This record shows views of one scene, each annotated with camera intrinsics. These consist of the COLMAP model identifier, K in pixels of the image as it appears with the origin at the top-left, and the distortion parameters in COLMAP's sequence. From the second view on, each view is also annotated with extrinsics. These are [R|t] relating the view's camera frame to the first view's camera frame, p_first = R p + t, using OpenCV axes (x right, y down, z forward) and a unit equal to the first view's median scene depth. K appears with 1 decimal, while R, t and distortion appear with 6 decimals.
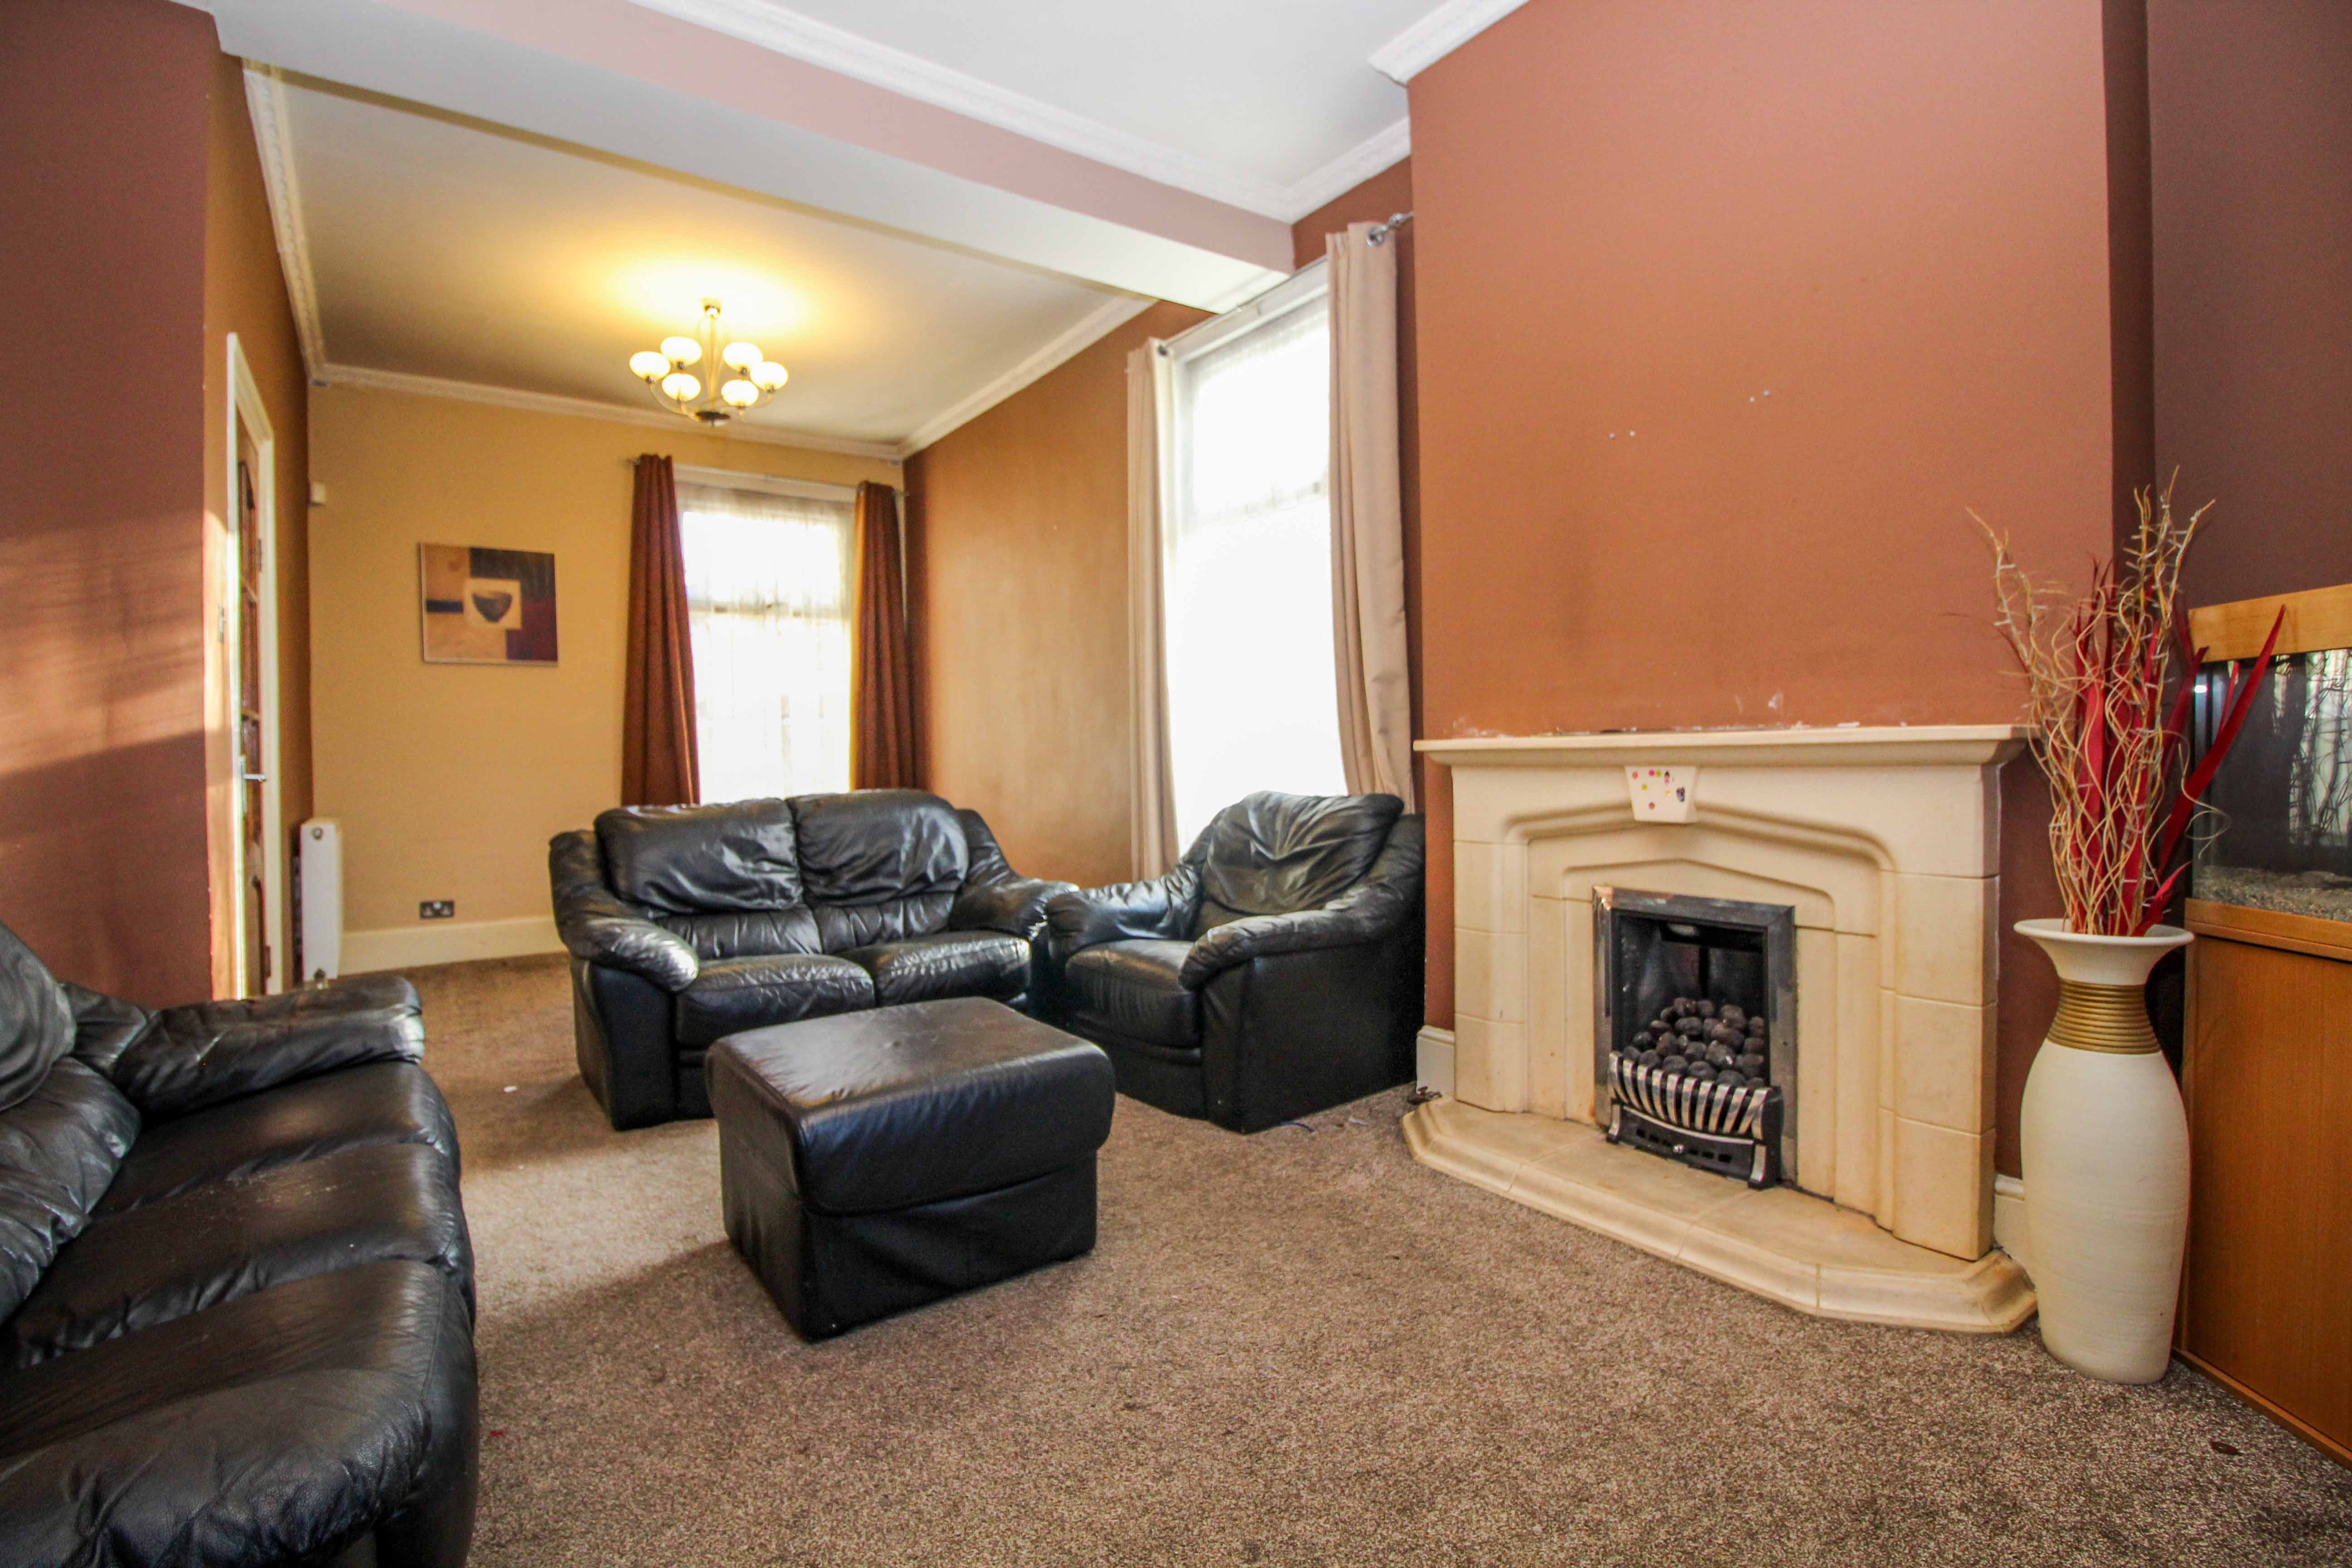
lens RADIAL K [[1110.5, 0, 1179.9], [0, 1110.5, 776.3], [0, 0, 1]] dist [0.000899, 0.000004]
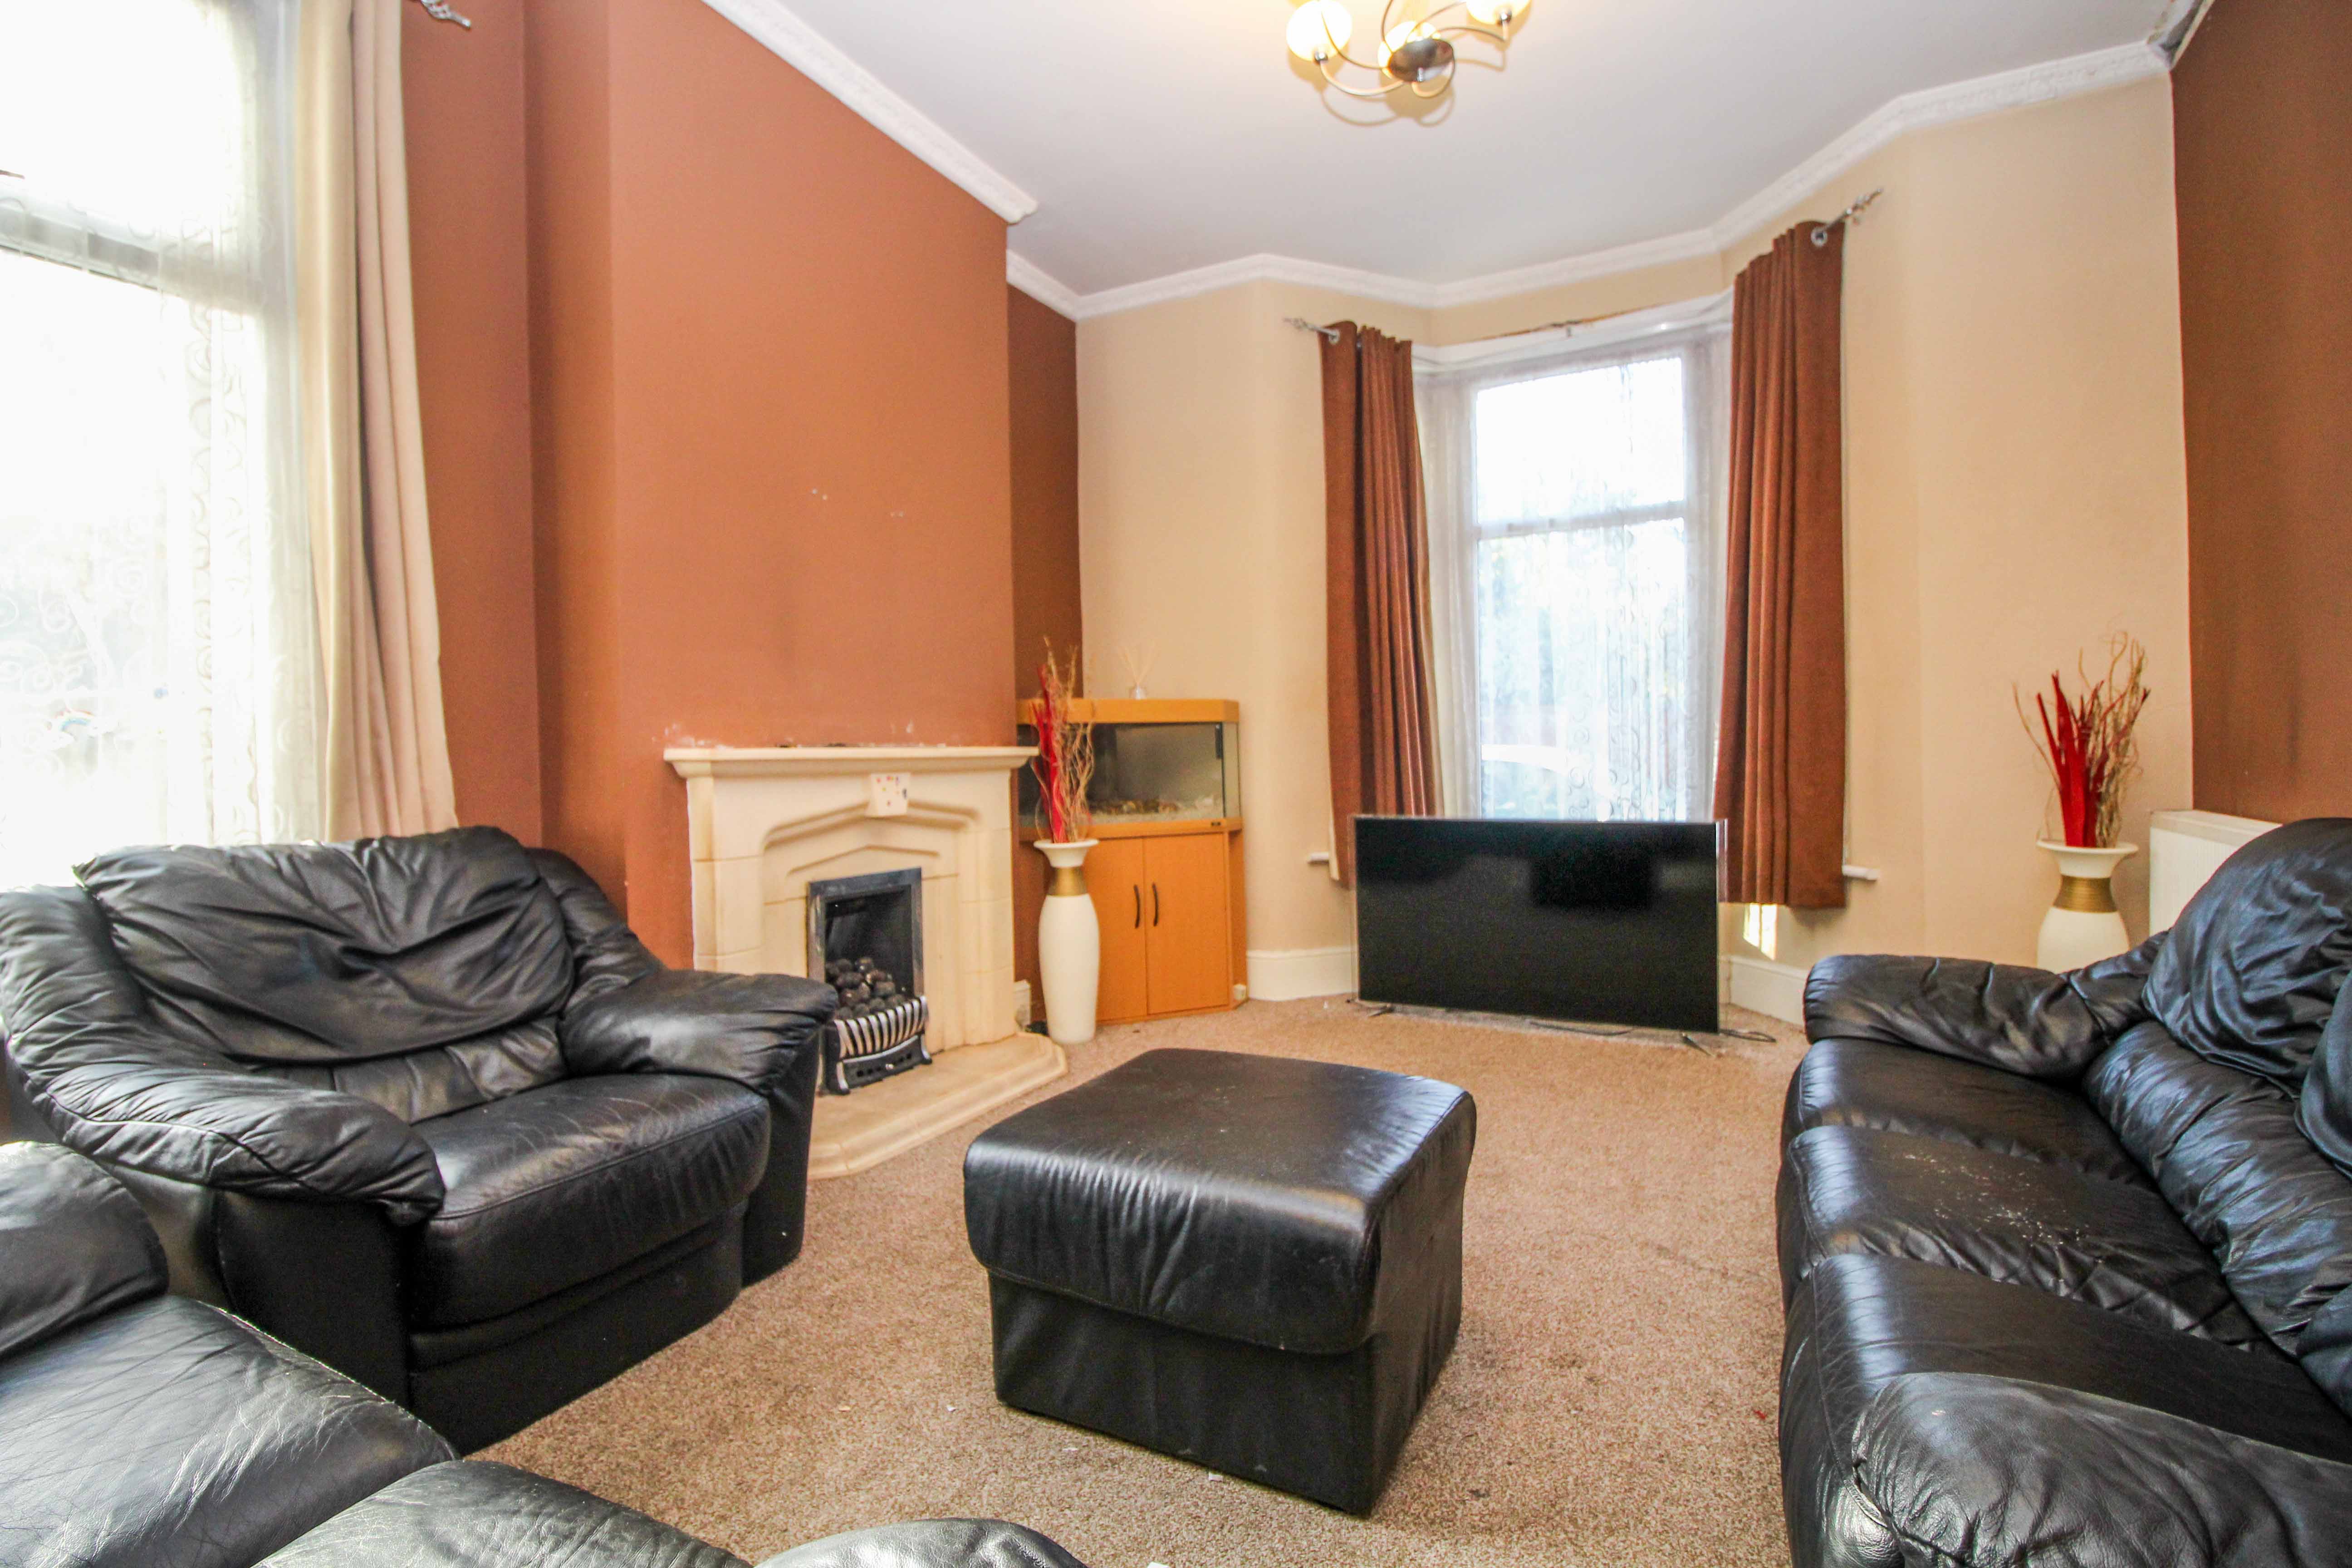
lens RADIAL K [[1110.5, 0, 1176.3], [0, 1110.5, 775.4], [0, 0, 1]] dist [0.000899, 0.000004]
pose [[-0.455059, 0.004786, 0.890449, -0.869123], [0.039818, 0.999095, 0.014979, -0.012197], [-0.889571, 0.042272, -0.454837, 1.283210]]
